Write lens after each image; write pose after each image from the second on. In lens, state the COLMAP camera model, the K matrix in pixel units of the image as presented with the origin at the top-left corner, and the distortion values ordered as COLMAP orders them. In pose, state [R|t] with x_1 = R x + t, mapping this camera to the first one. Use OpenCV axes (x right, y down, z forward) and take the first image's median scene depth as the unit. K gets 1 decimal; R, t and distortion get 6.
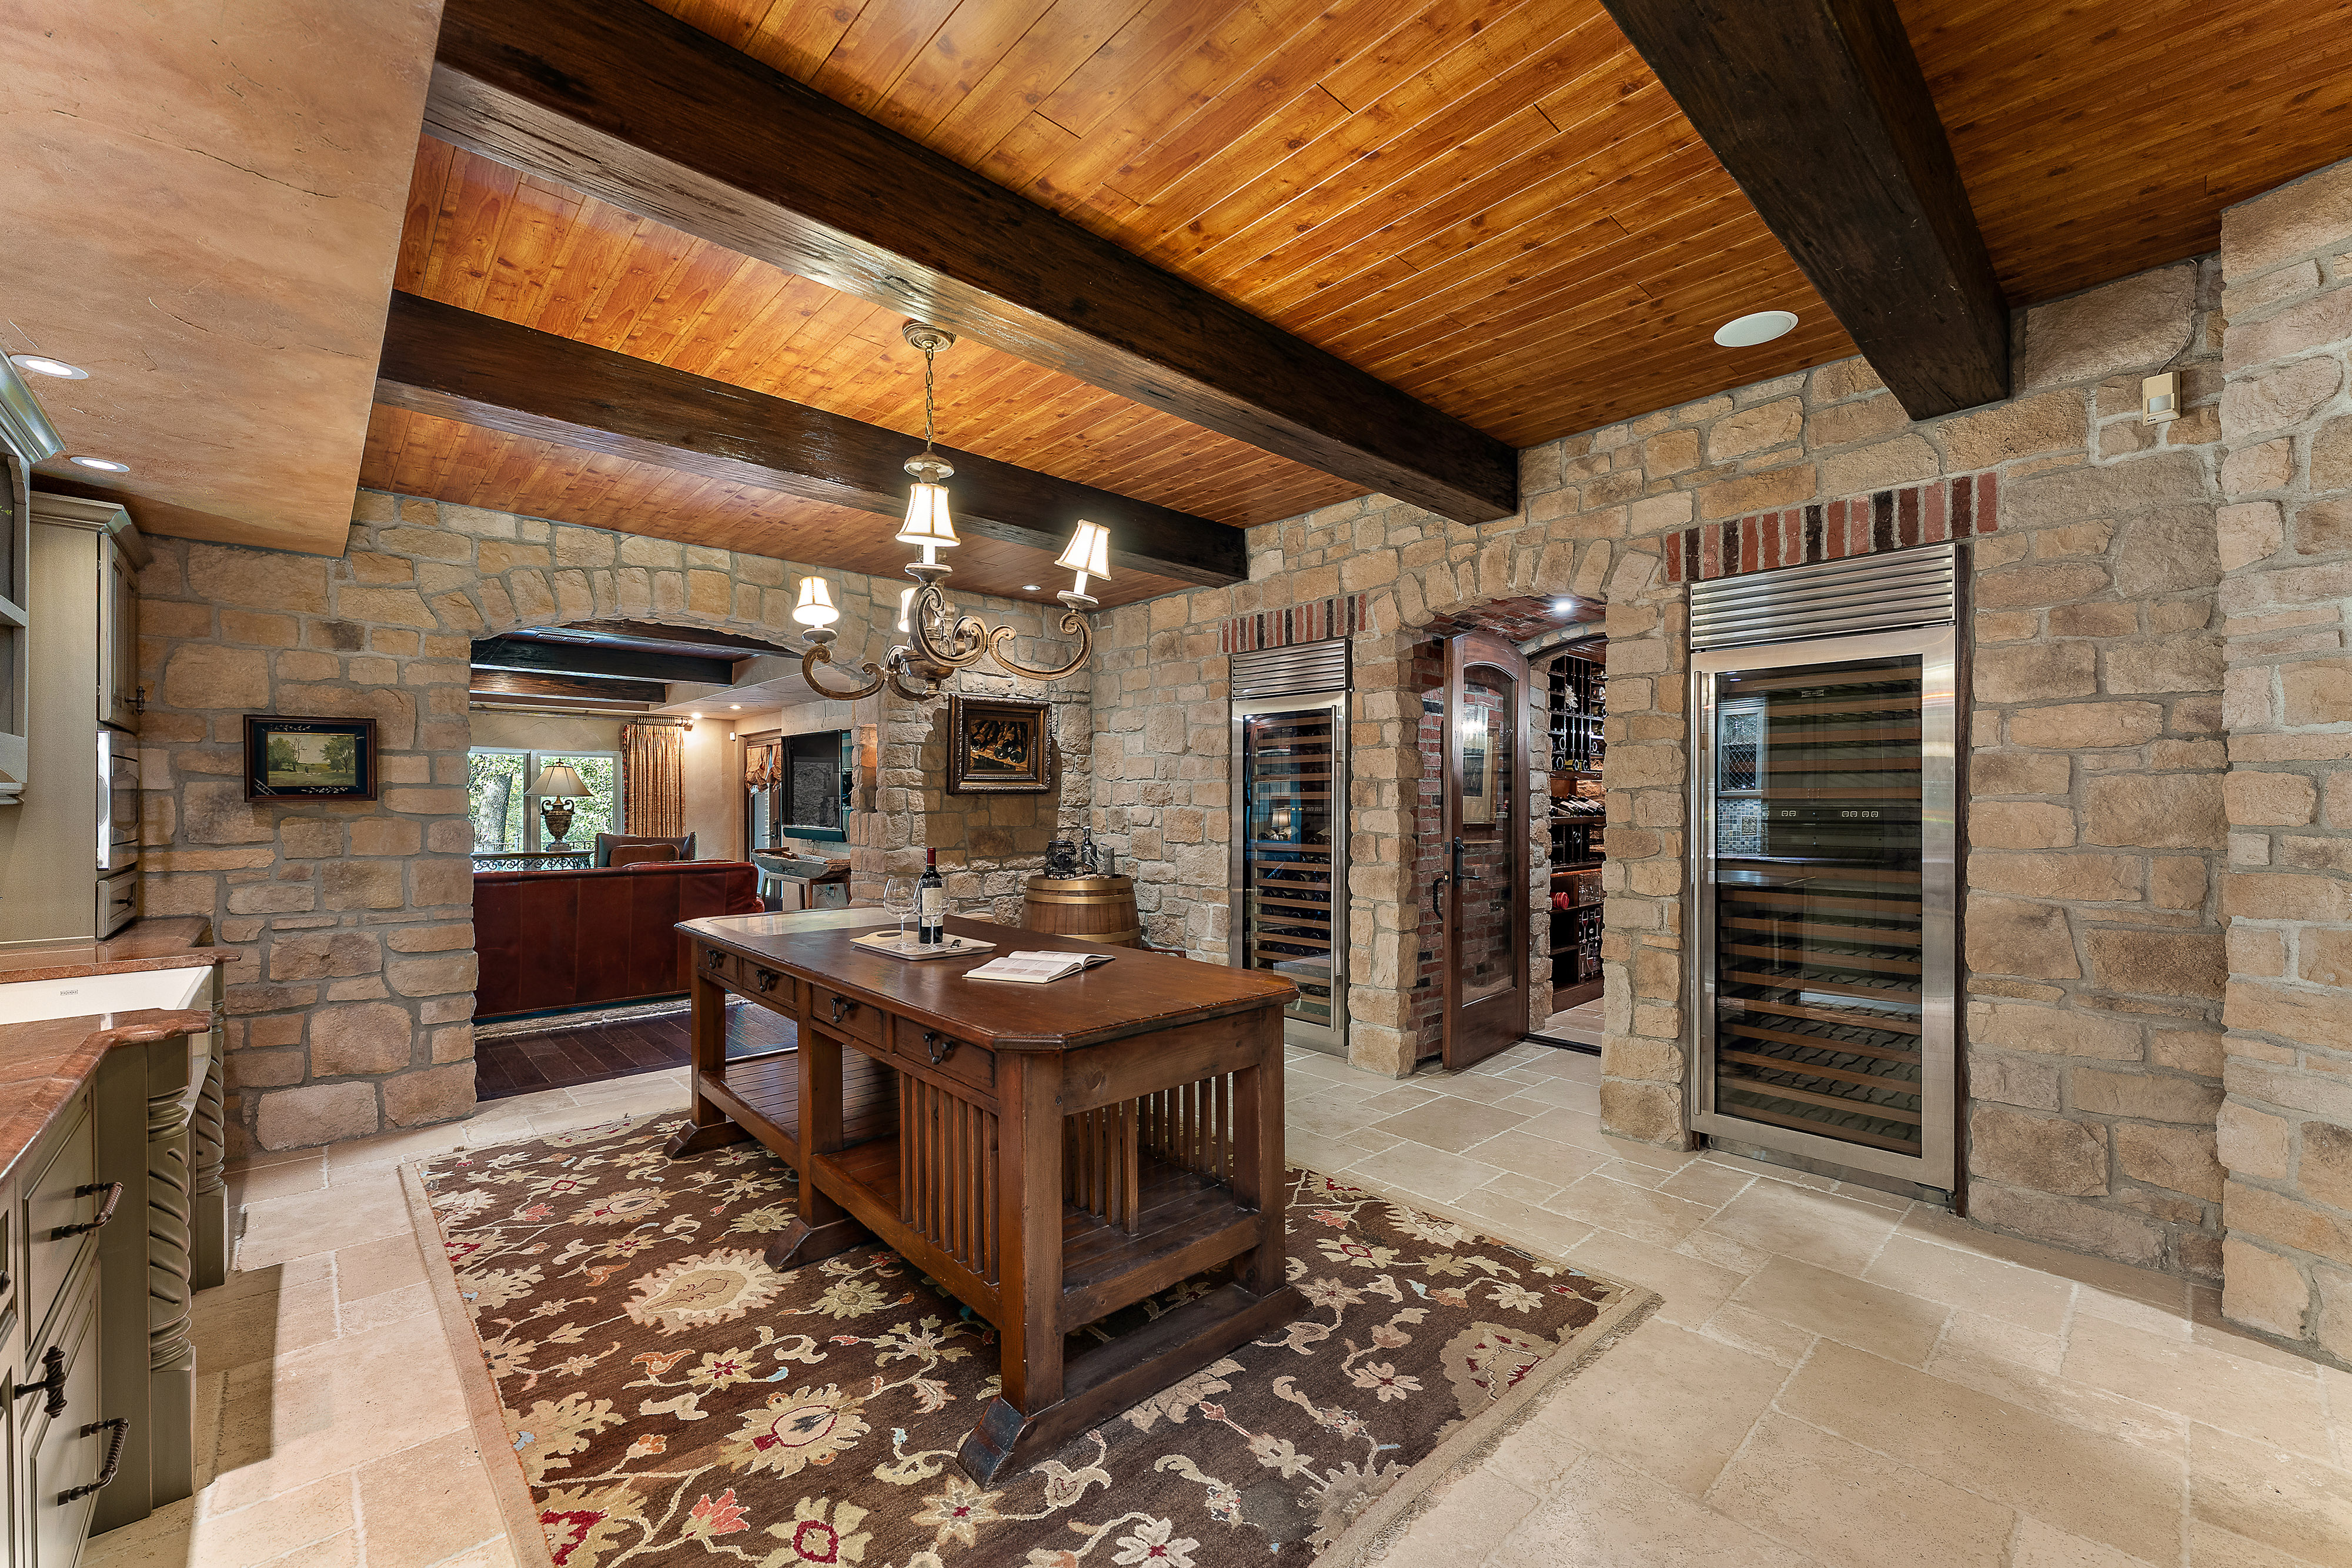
lens RADIAL K [[934.7, 0, 1157.7], [0, 934.7, 807.4], [0, 0, 1]] dist [0.001261, -0.000219]
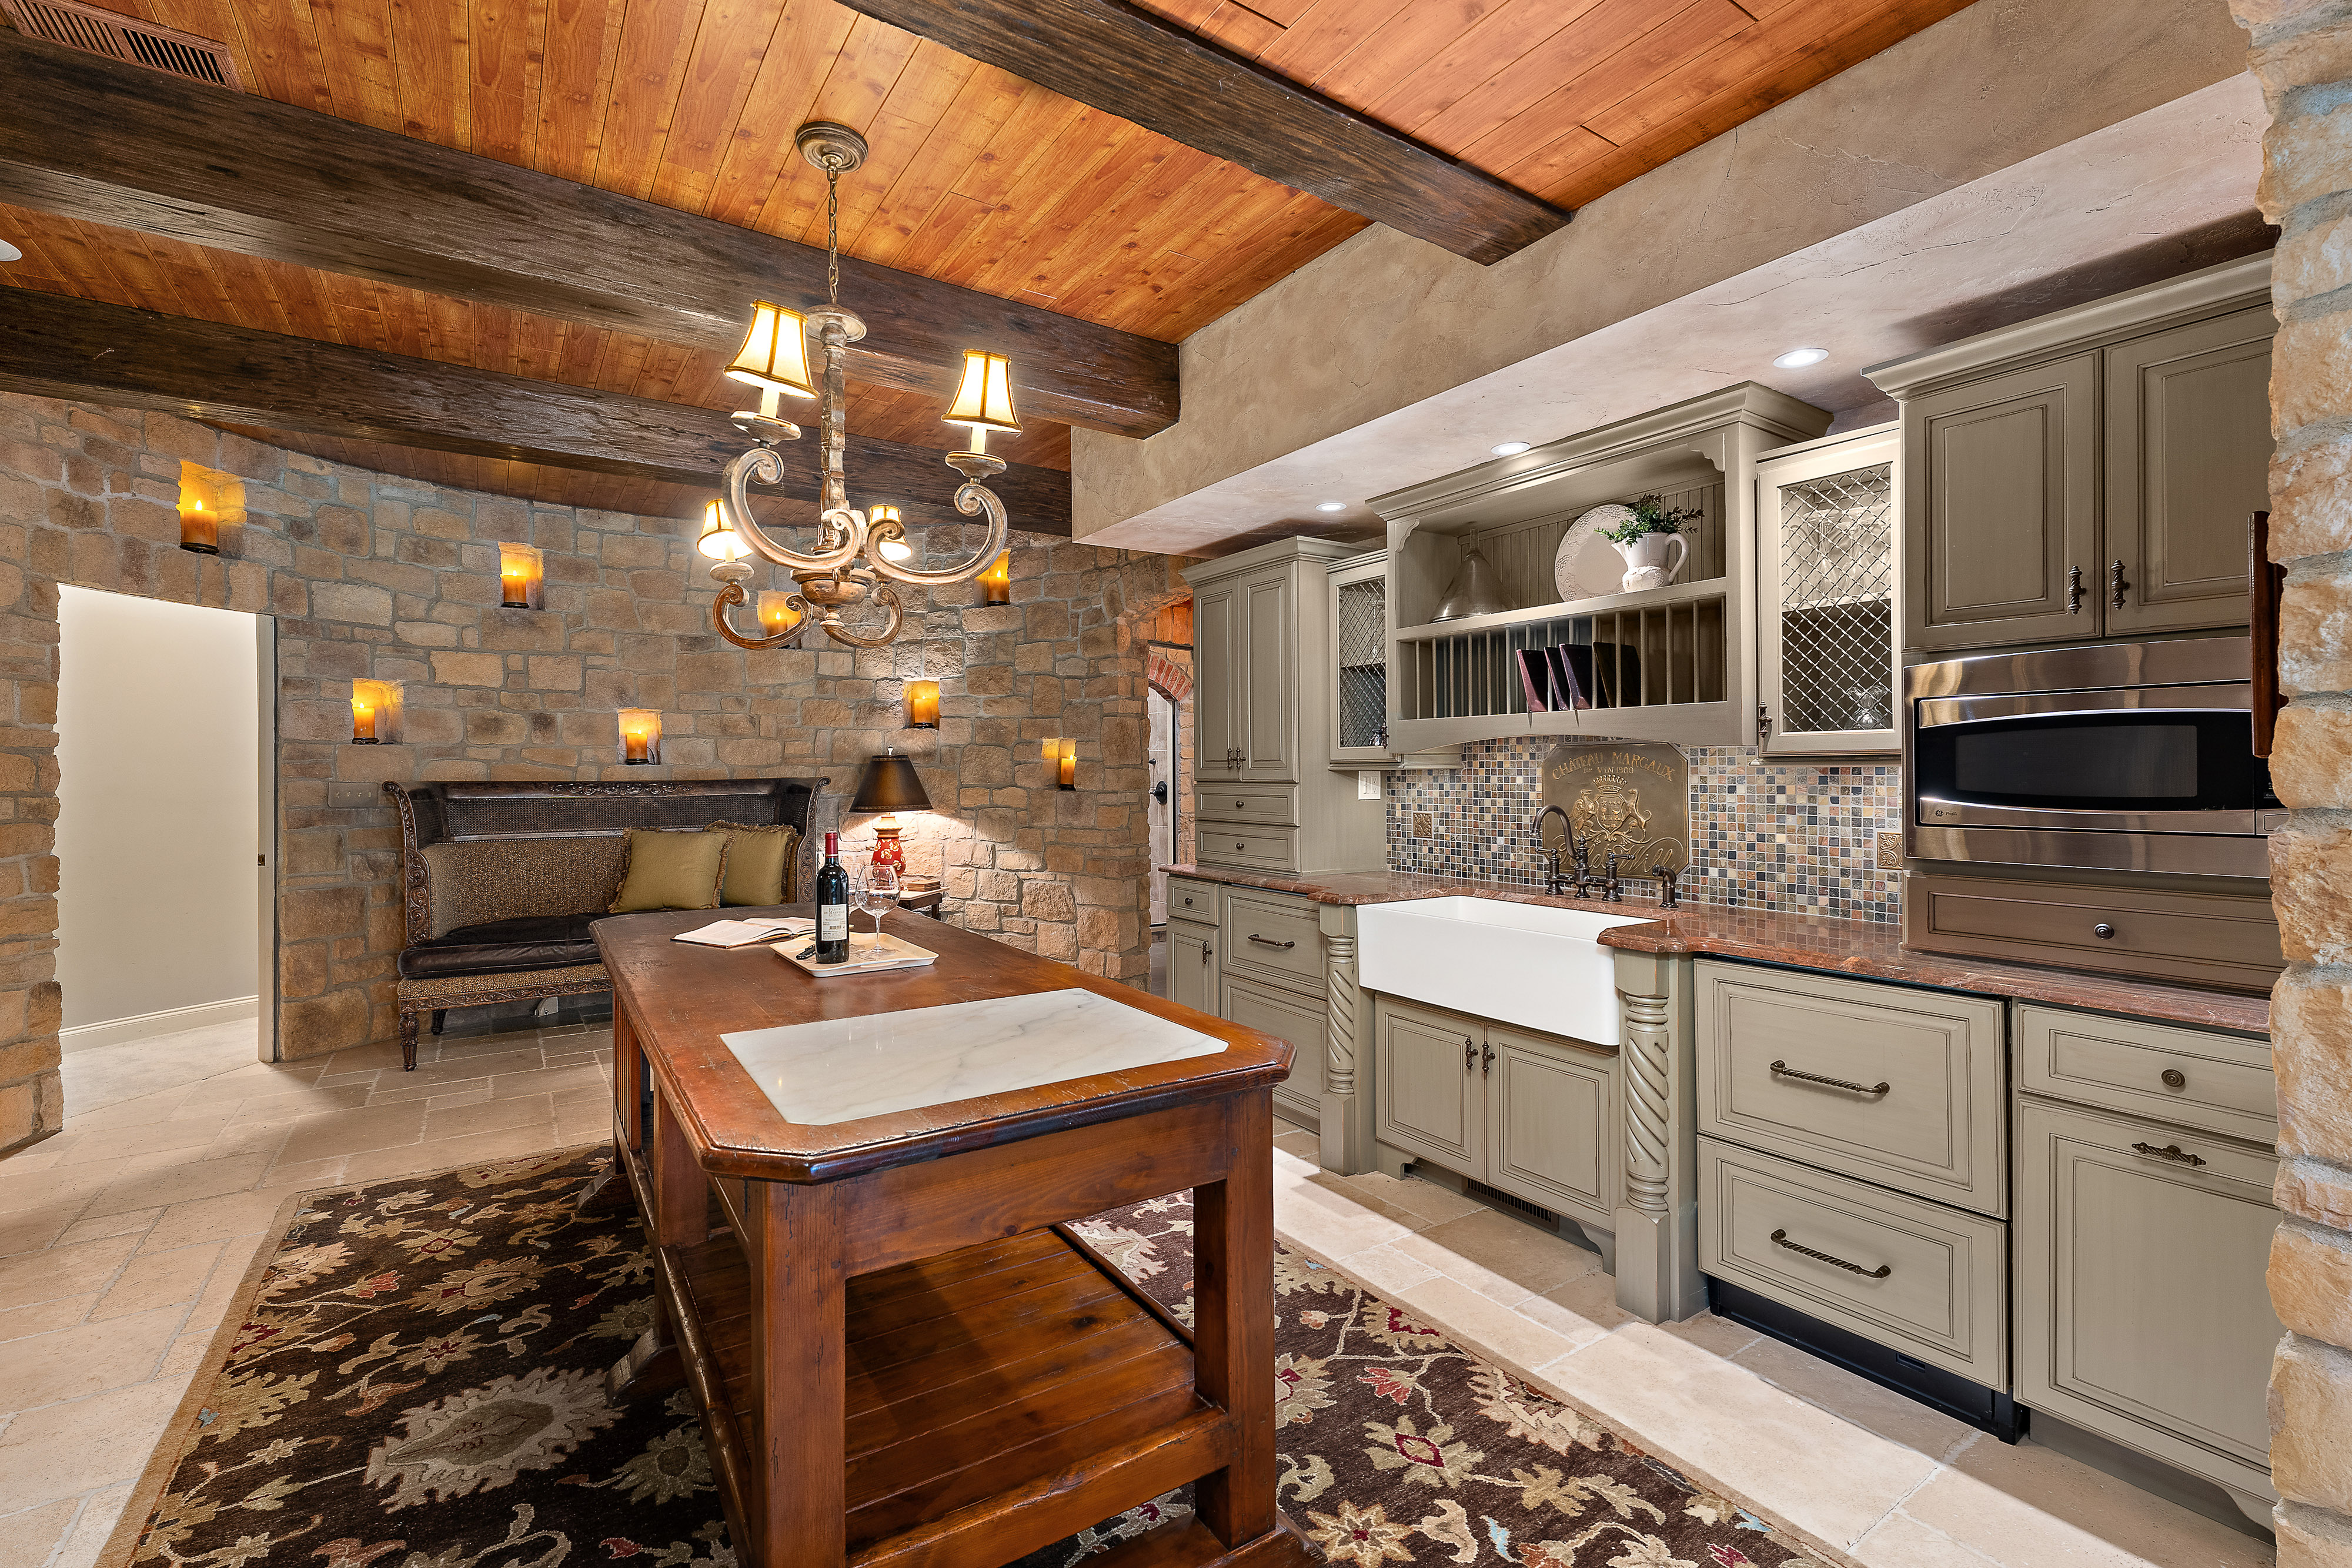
lens RADIAL K [[1030.0, 0, 1153.1], [0, 1030.0, 763.5], [0, 0, 1]] dist [-0.002261, 0.001285]
pose [[-0.985907, 0.005685, 0.167200, -0.689070], [0.005664, 0.999984, -0.000601, -0.010107], [-0.167201, 0.000354, -0.985923, 1.931307]]
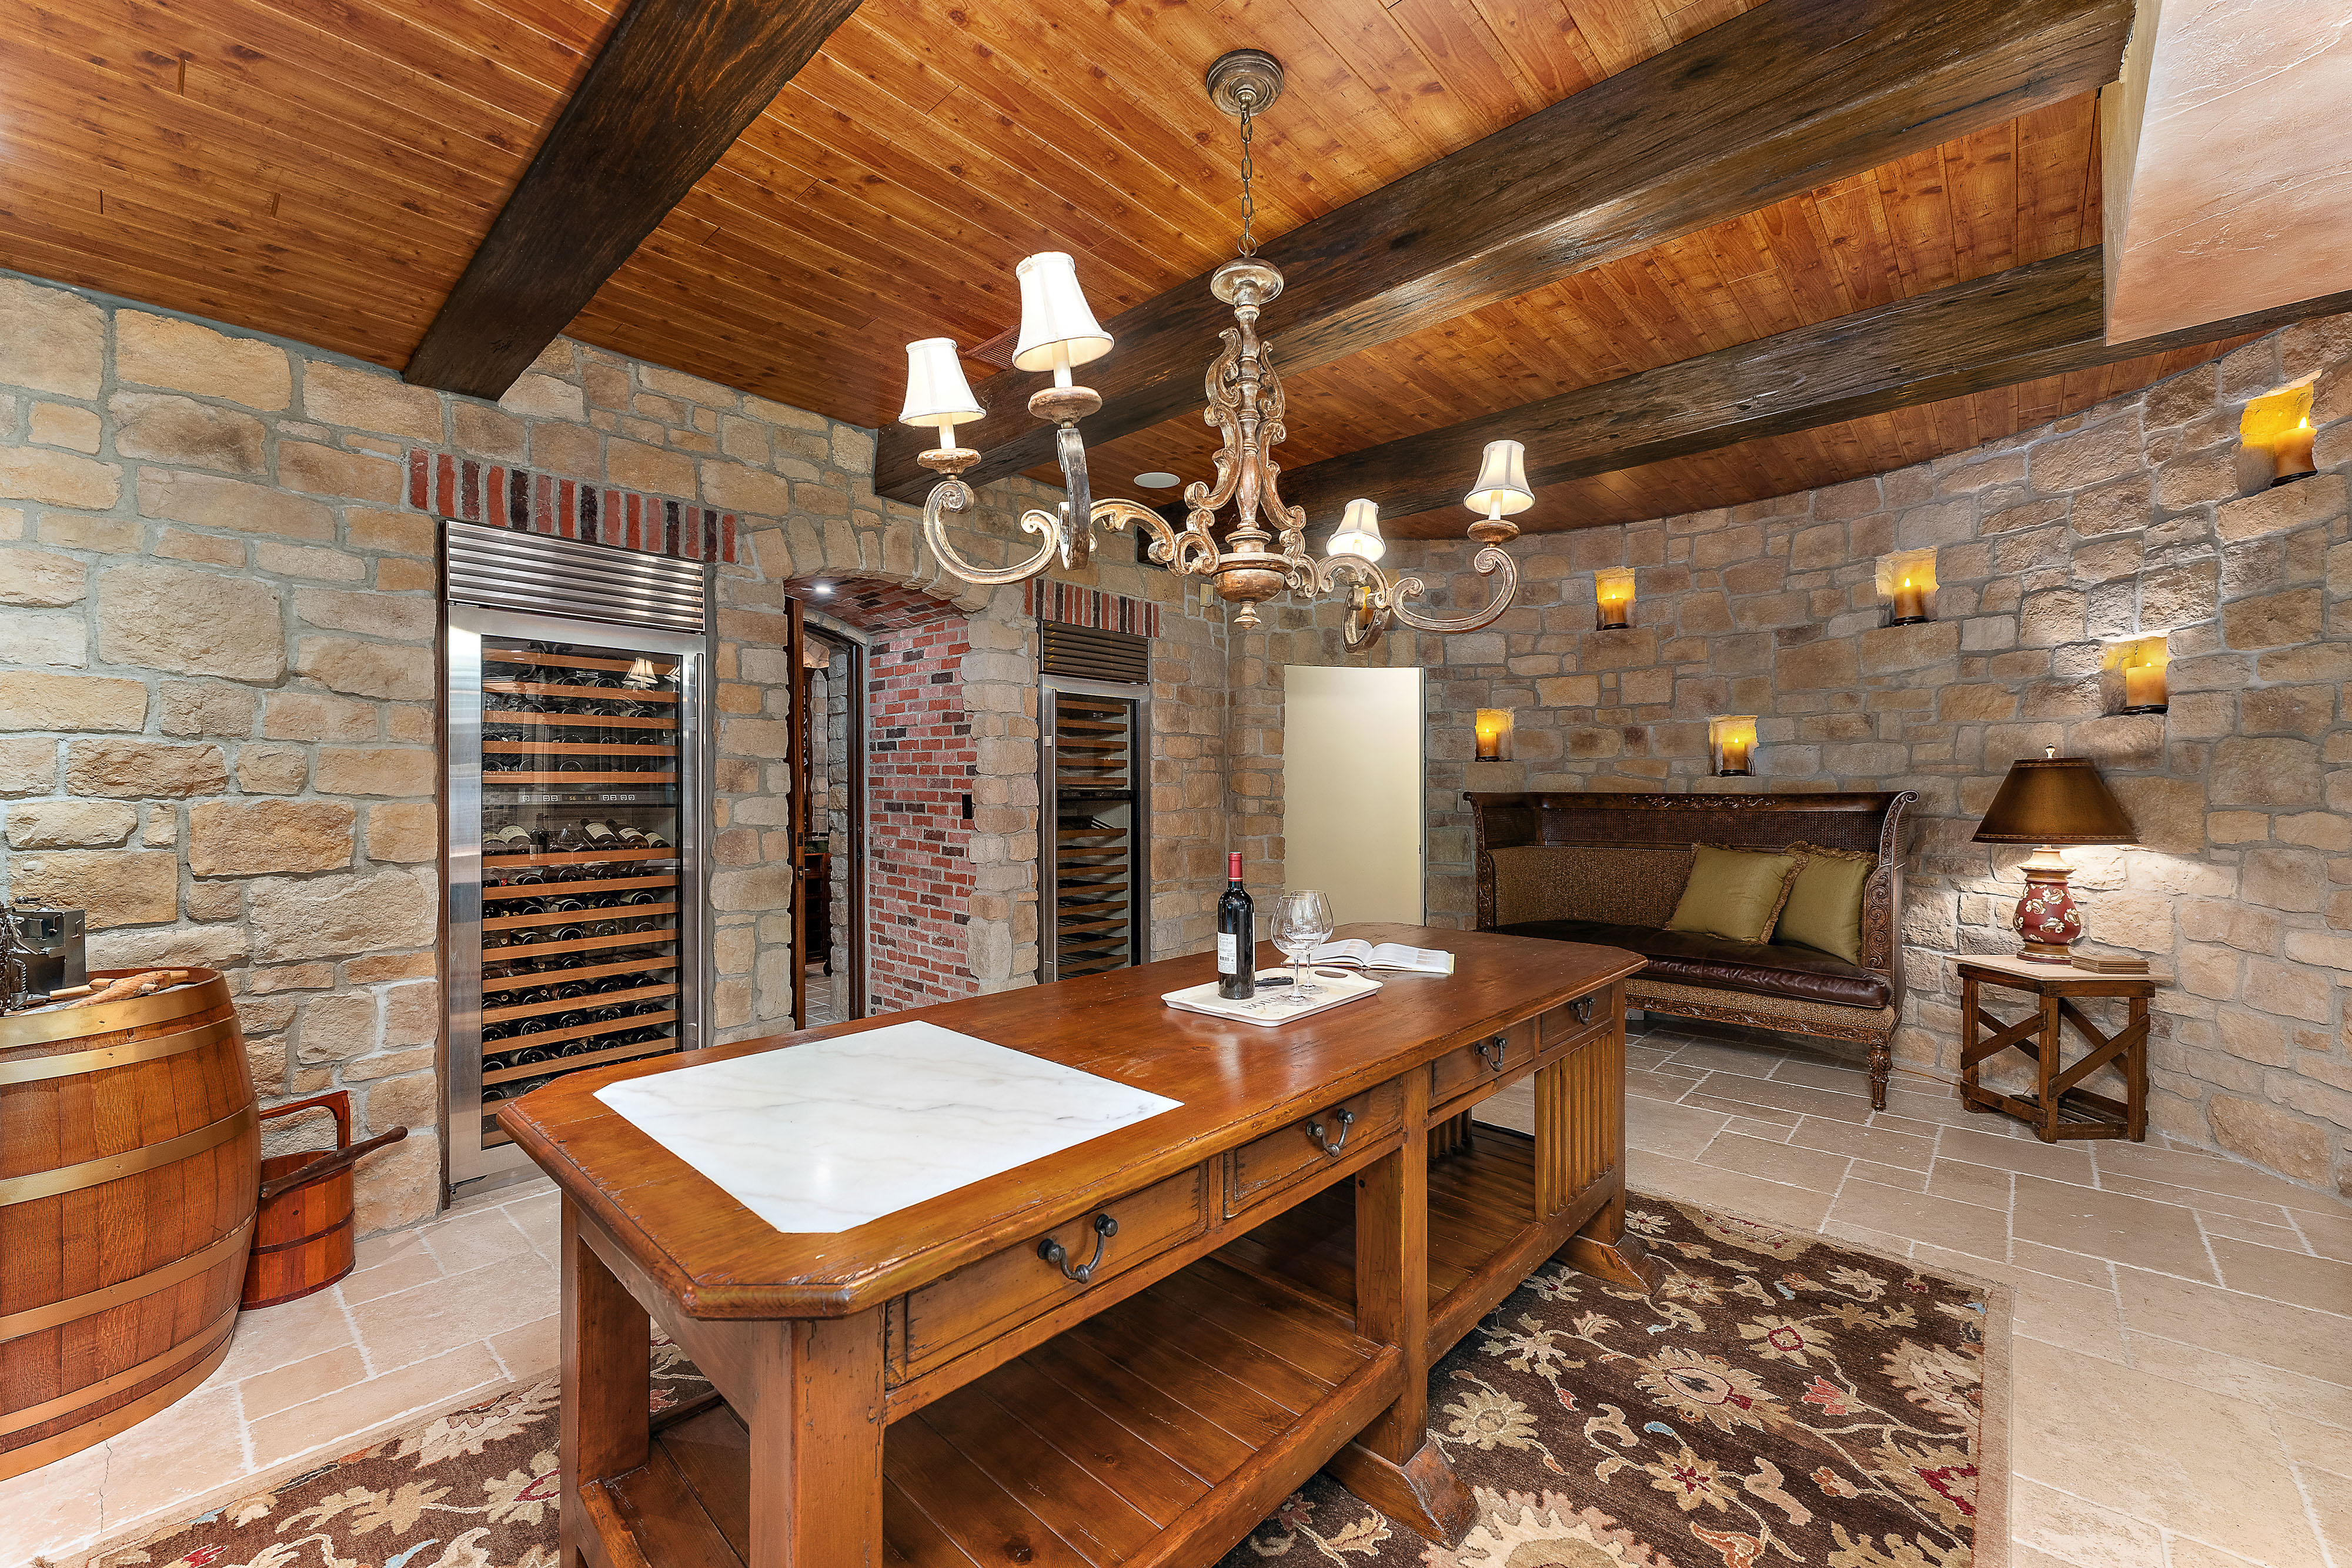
lens RADIAL K [[934.7, 0, 1178.8], [0, 934.7, 790.9], [0, 0, 1]] dist [0.001261, -0.000219]
pose [[-0.091459, -0.002742, 0.995805, -0.983347], [0.009398, 0.999949, 0.003616, -0.003305], [-0.995764, 0.009689, -0.091429, 1.207614]]
